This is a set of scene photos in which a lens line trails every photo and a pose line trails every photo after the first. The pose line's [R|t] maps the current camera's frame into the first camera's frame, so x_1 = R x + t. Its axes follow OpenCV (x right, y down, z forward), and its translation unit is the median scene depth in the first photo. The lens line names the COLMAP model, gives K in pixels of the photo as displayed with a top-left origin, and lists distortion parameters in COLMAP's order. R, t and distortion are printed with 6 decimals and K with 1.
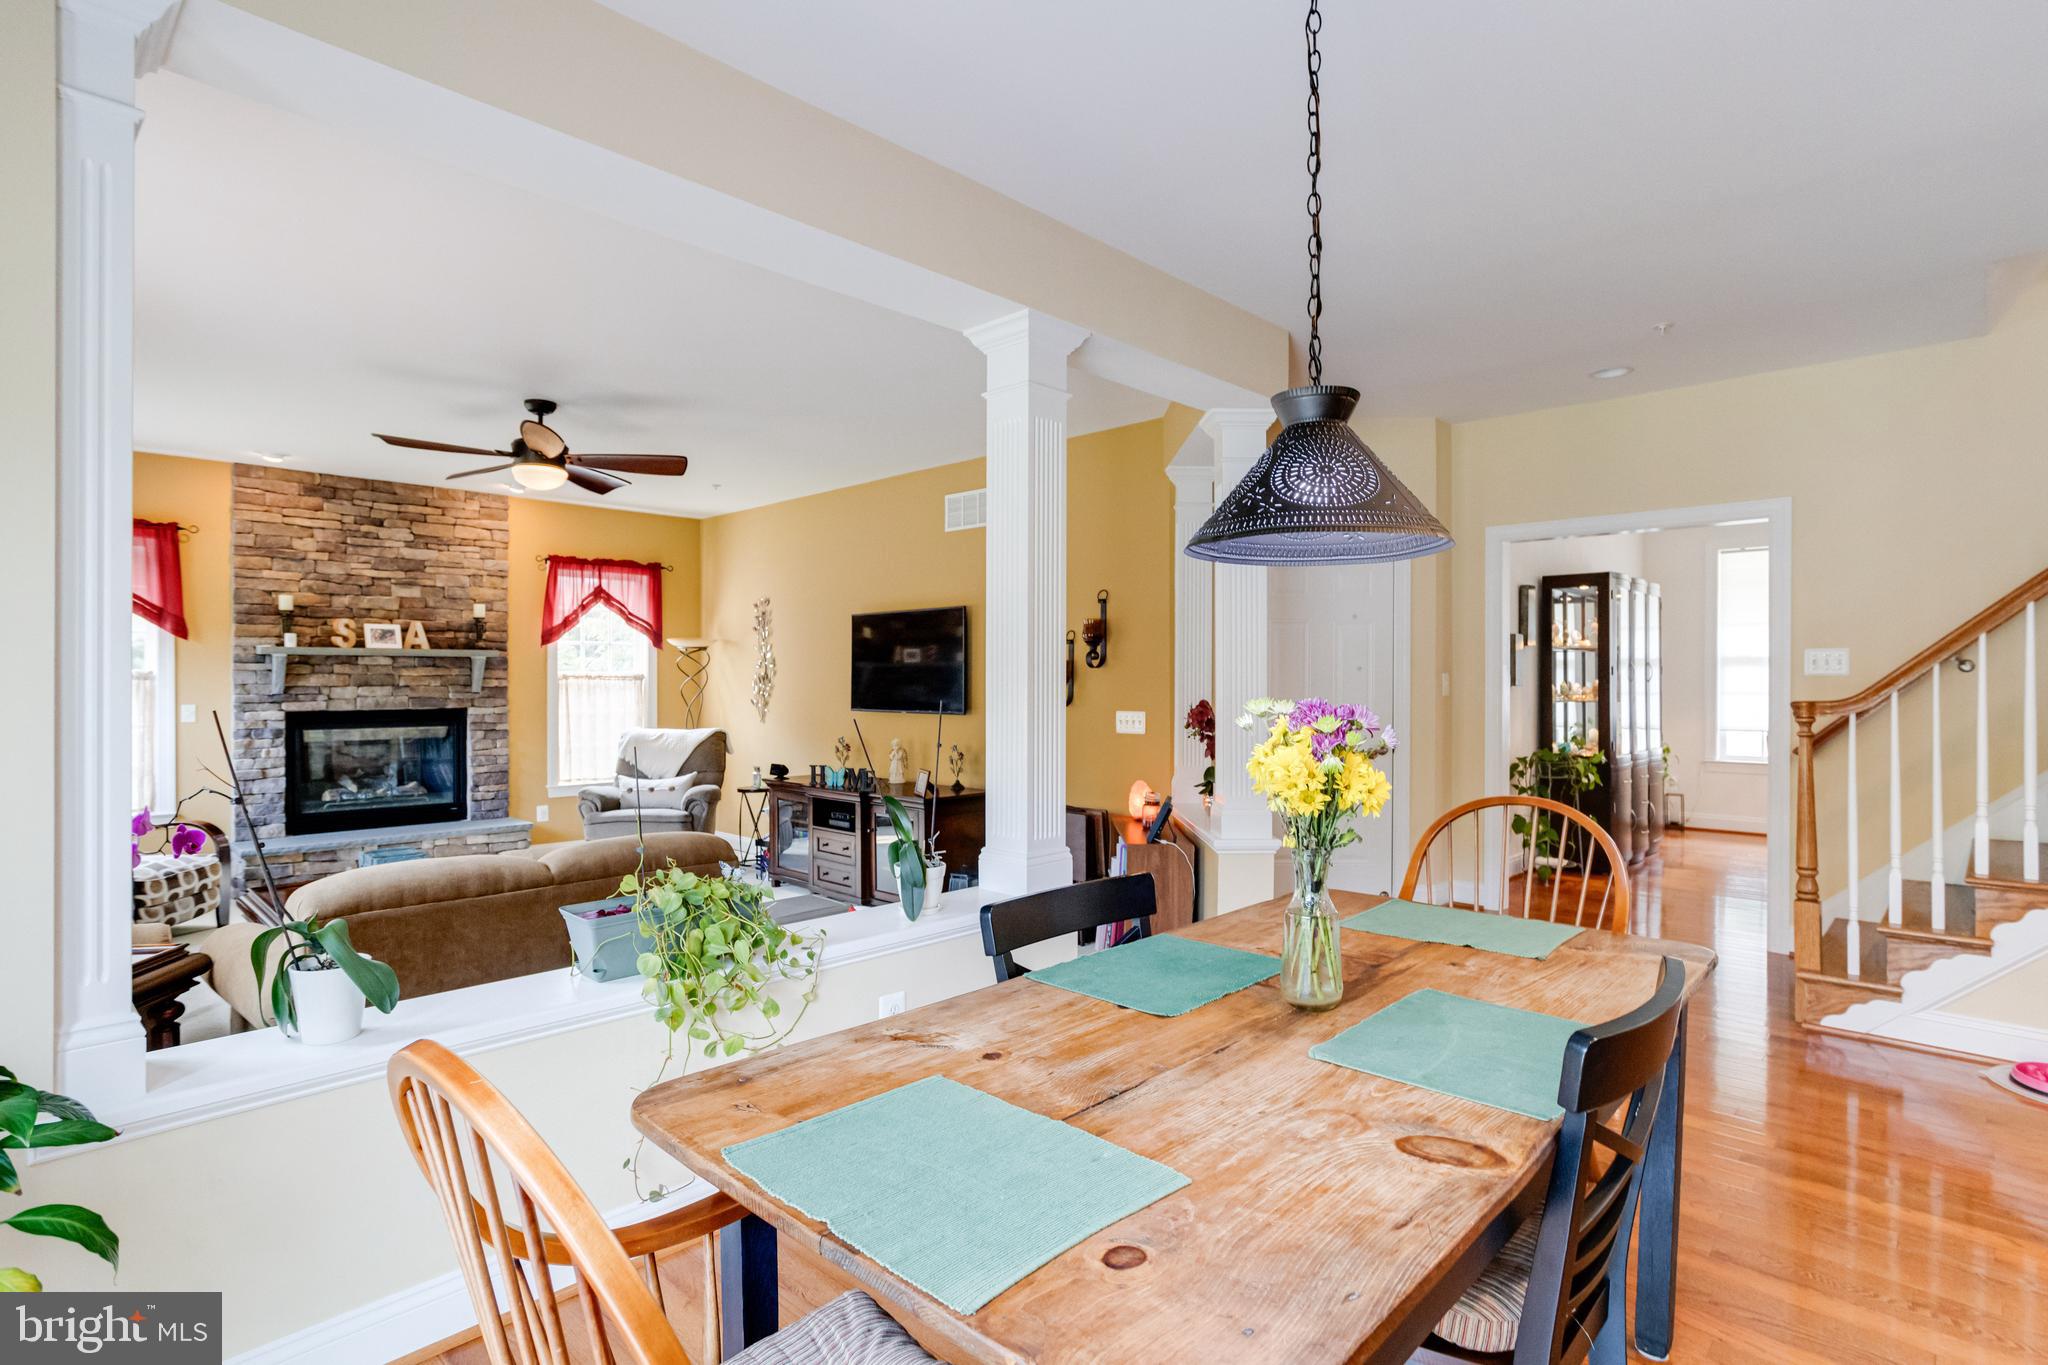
lens RADIAL K [[995.9, 0, 1022.8], [0, 995.9, 661.3], [0, 0, 1]] dist [-0.038927, 0.025628]
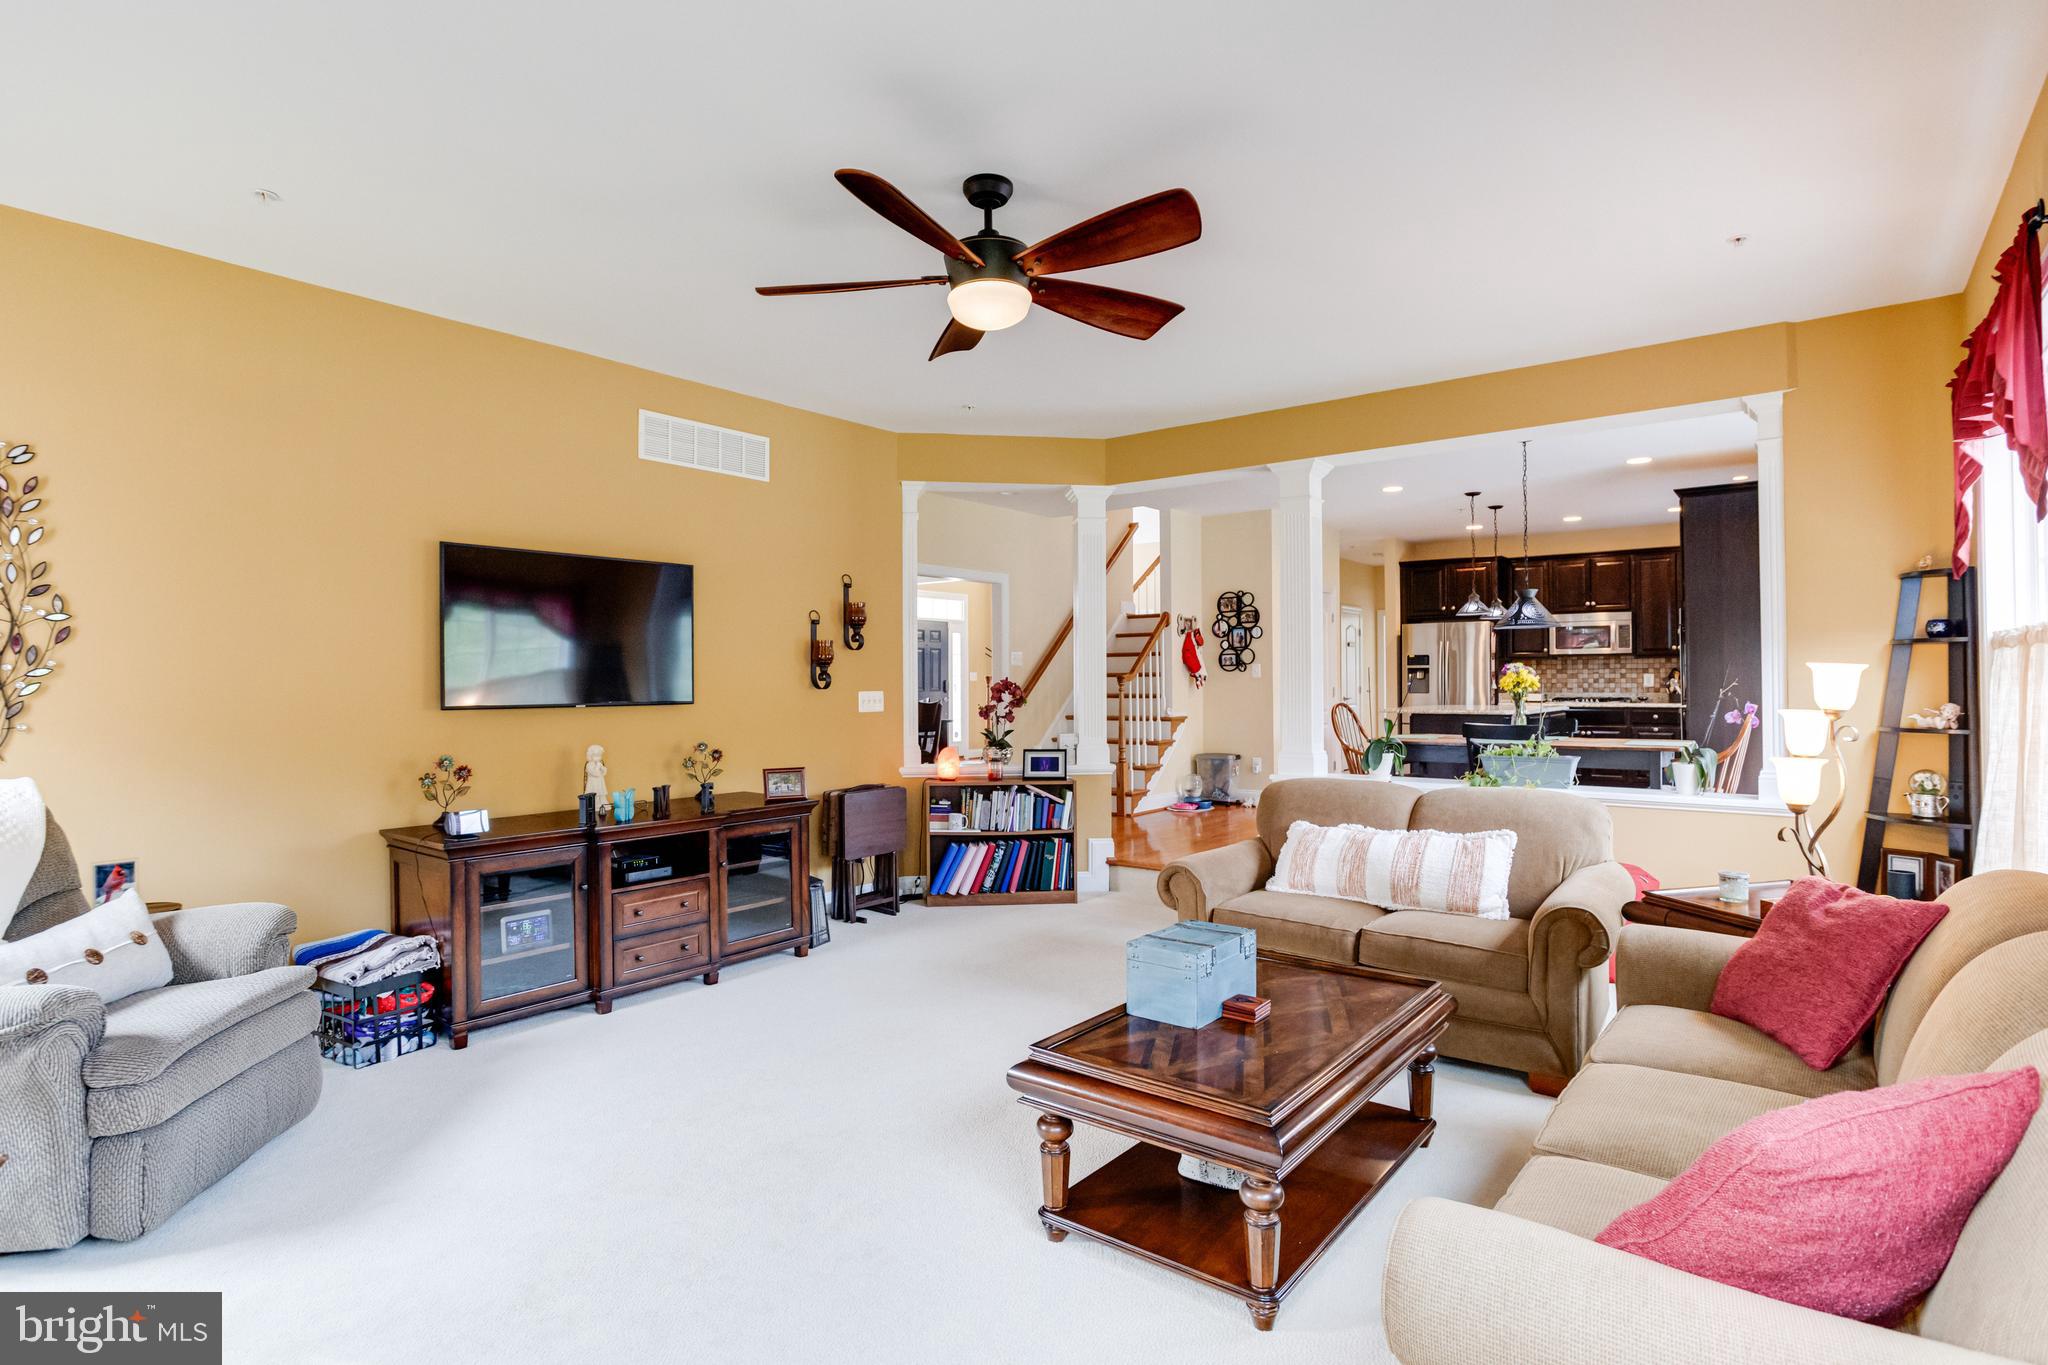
lens RADIAL K [[995.9, 0, 1022.8], [0, 995.9, 661.3], [0, 0, 1]] dist [-0.038927, 0.025628]
pose [[-0.069869, 0.025636, 0.997227, -0.899771], [-0.002577, 0.999662, -0.025879, 0.041502], [-0.997553, -0.004378, -0.069779, 0.835368]]
